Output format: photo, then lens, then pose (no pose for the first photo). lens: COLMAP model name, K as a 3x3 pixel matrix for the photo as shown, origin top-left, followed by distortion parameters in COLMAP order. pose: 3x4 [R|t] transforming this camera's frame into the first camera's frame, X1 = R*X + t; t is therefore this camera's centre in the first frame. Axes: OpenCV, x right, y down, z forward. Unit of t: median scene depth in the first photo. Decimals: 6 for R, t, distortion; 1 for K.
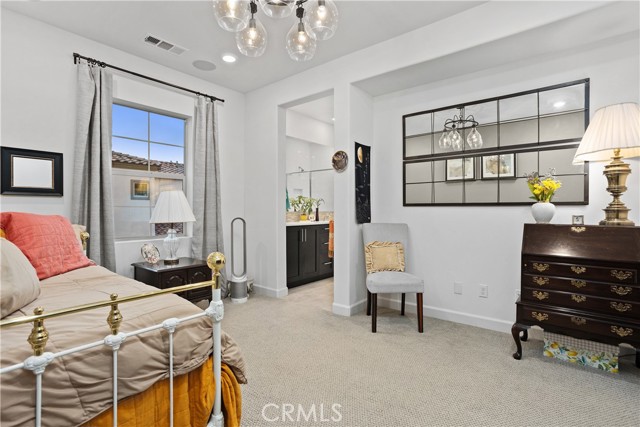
lens RADIAL K [[308.2, 0, 315.8], [0, 308.2, 210.3], [0, 0, 1]] dist [-0.052947, 0.028407]
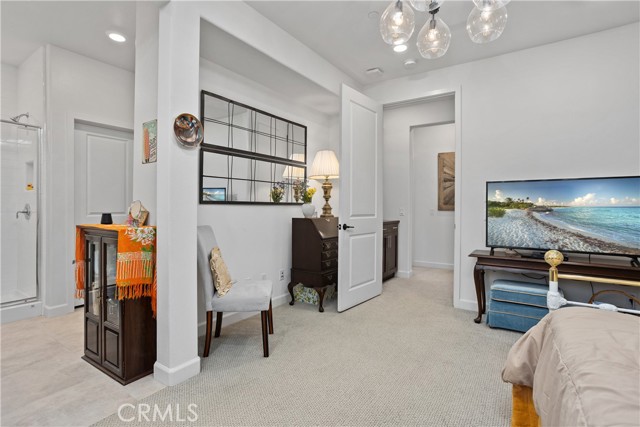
lens RADIAL K [[308.2, 0, 315.8], [0, 308.2, 210.3], [0, 0, 1]] dist [-0.052947, 0.028407]
pose [[-0.088462, -0.020174, 0.995875, -0.743173], [-0.009346, 0.999768, 0.019423, -0.022059], [-0.996036, -0.007590, -0.088630, 1.082417]]
